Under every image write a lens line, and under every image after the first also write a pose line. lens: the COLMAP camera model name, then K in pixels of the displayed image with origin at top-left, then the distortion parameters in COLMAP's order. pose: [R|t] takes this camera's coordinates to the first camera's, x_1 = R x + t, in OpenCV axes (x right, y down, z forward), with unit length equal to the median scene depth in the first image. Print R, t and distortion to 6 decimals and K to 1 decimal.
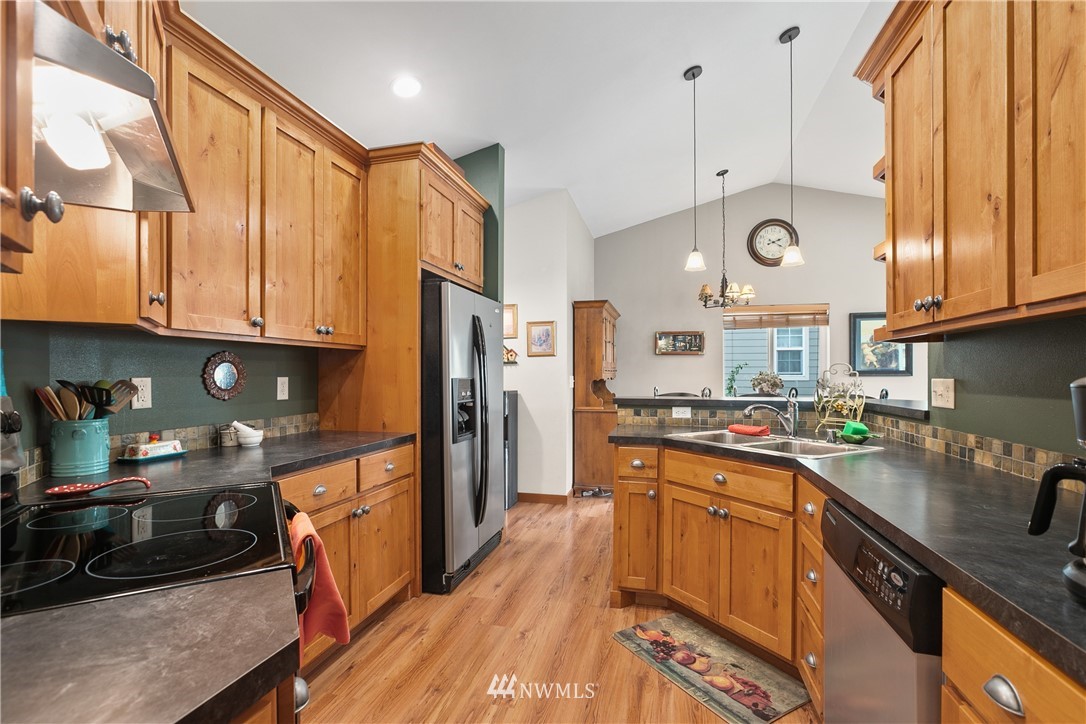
lens RADIAL K [[498.7, 0, 547.7], [0, 498.7, 370.9], [0, 0, 1]] dist [-0.032160, 0.014712]
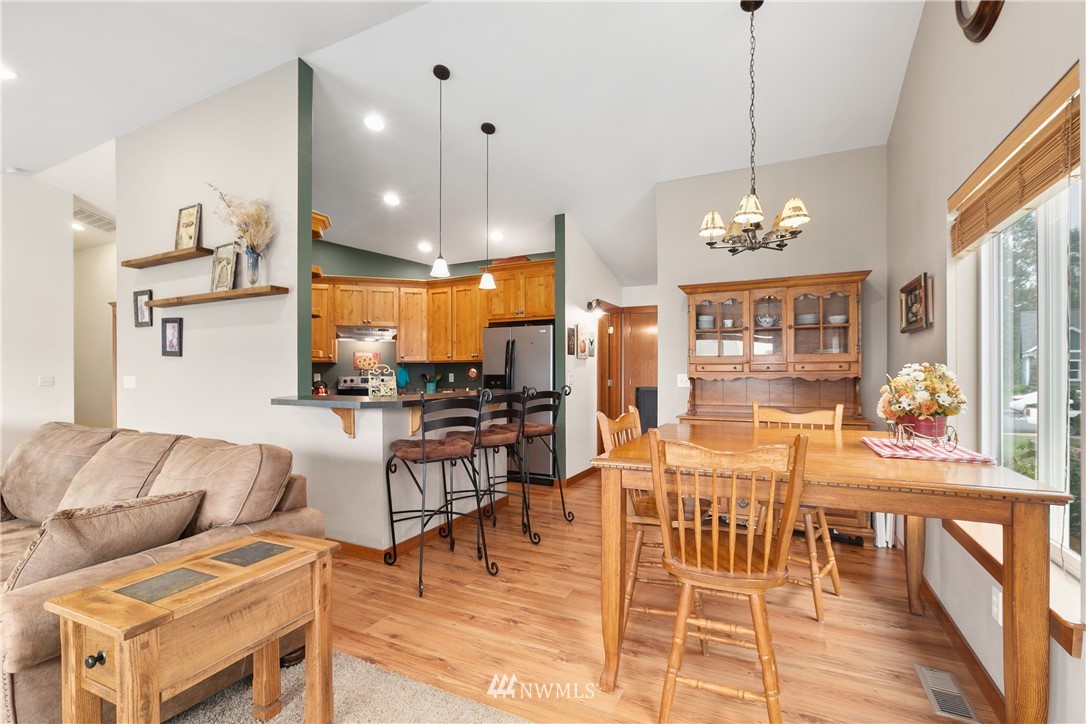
lens RADIAL K [[488.8, 0, 540.9], [0, 488.8, 363.3], [0, 0, 1]] dist [-0.029969, 0.014425]
pose [[-0.227807, -0.010249, -0.973652, 1.309304], [0.006760, 0.999904, -0.012107, -0.005359], [0.973683, -0.009340, -0.227716, 1.275618]]
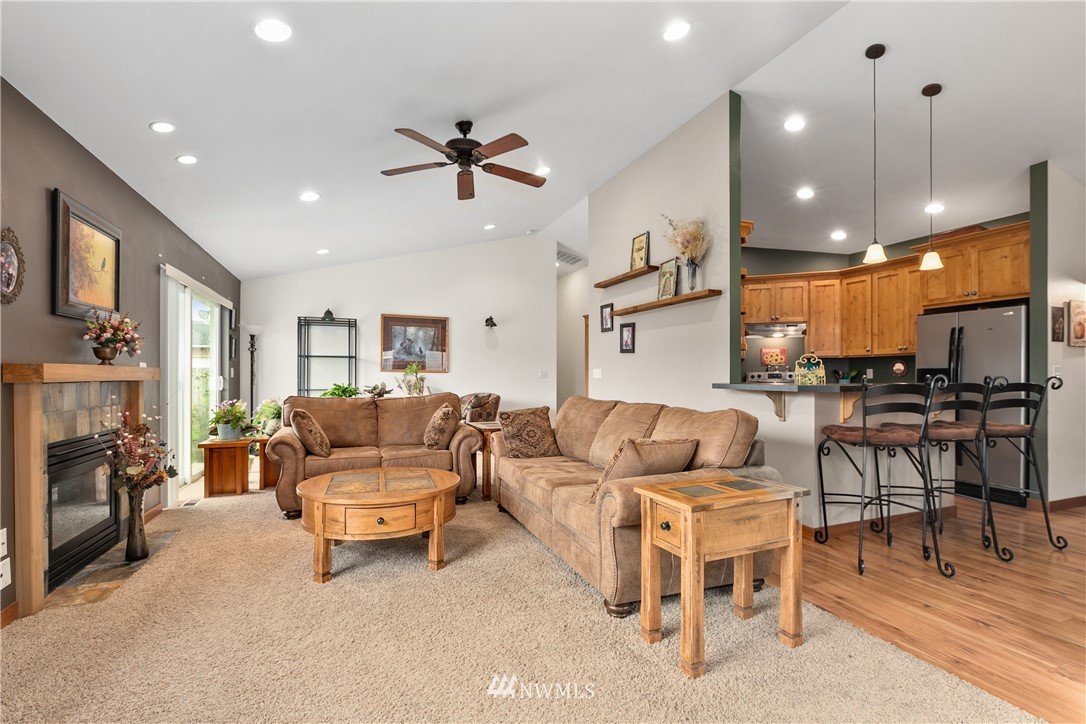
lens RADIAL K [[498.7, 0, 547.7], [0, 498.7, 370.9], [0, 0, 1]] dist [-0.032160, 0.014712]
pose [[-0.817278, -0.002475, -0.576239, 1.482153], [0.002289, 0.999969, -0.007542, 0.025263], [0.576239, -0.007483, -0.817247, 1.276025]]
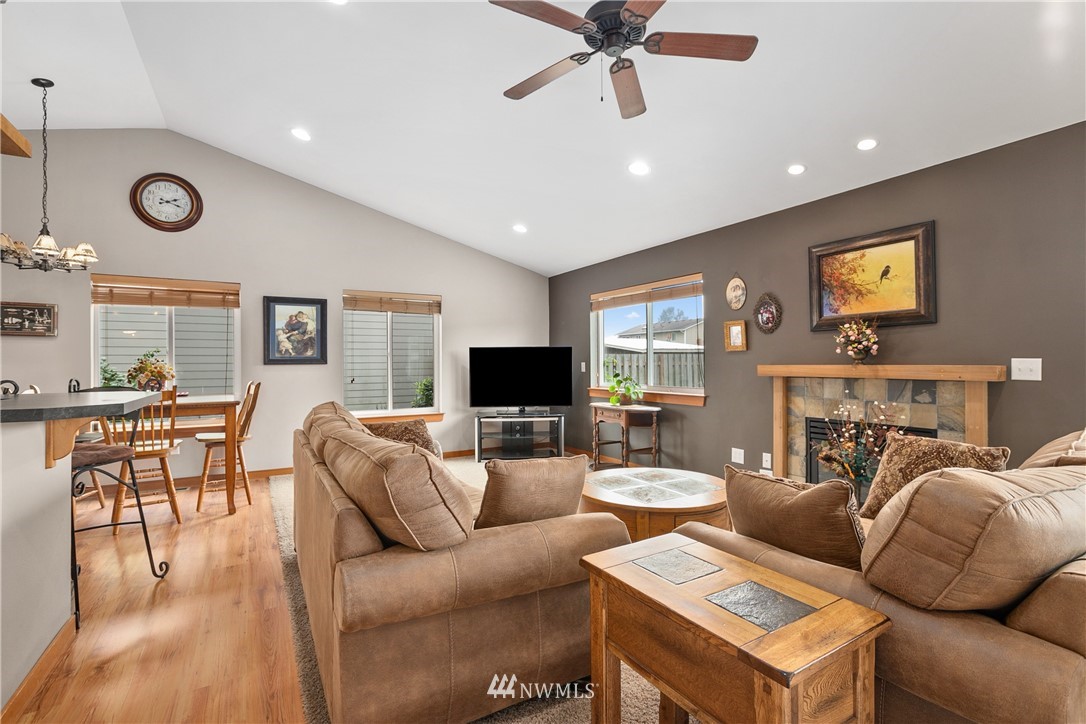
lens RADIAL K [[492.6, 0, 543.0], [0, 492.6, 362.0], [0, 0, 1]] dist [-0.012514, 0.000487]
pose [[0.714016, -0.000596, 0.700130, 0.540057], [-0.000024, 1.000000, 0.000876, 0.007325], [-0.700130, -0.000642, 0.714015, -0.019812]]
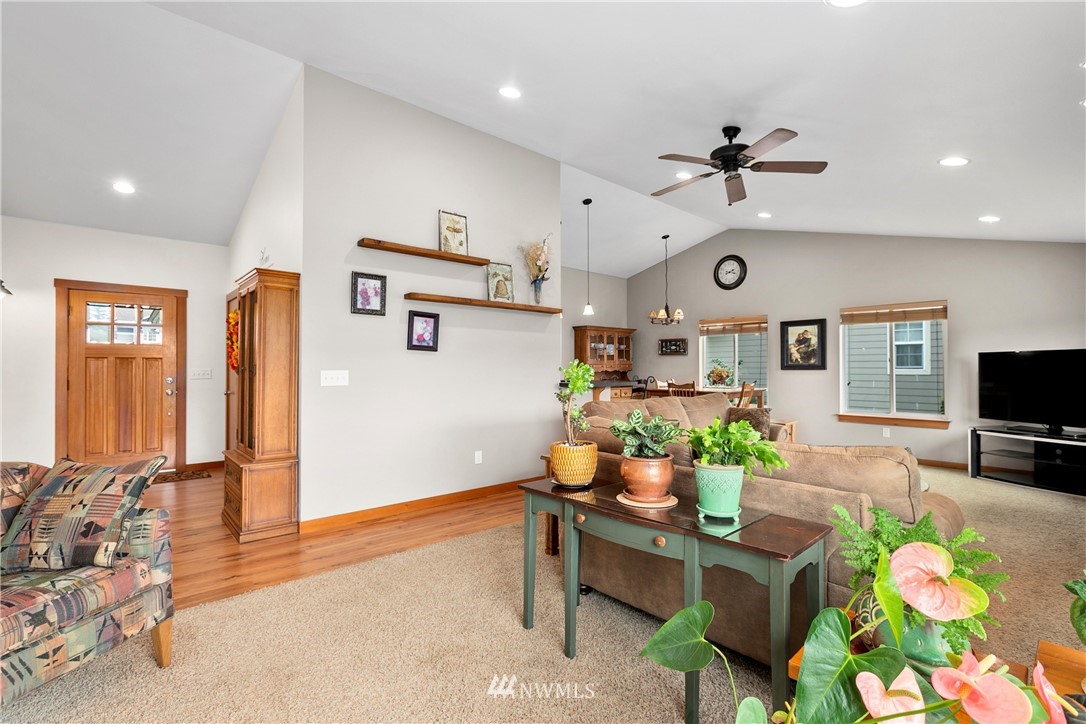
lens RADIAL K [[488.8, 0, 540.9], [0, 488.8, 363.3], [0, 0, 1]] dist [-0.029969, 0.014425]
pose [[0.821933, -0.004318, -0.569568, 1.285098], [0.002791, 0.999990, -0.003552, -0.006013], [0.569577, 0.001330, 0.821937, -0.661533]]
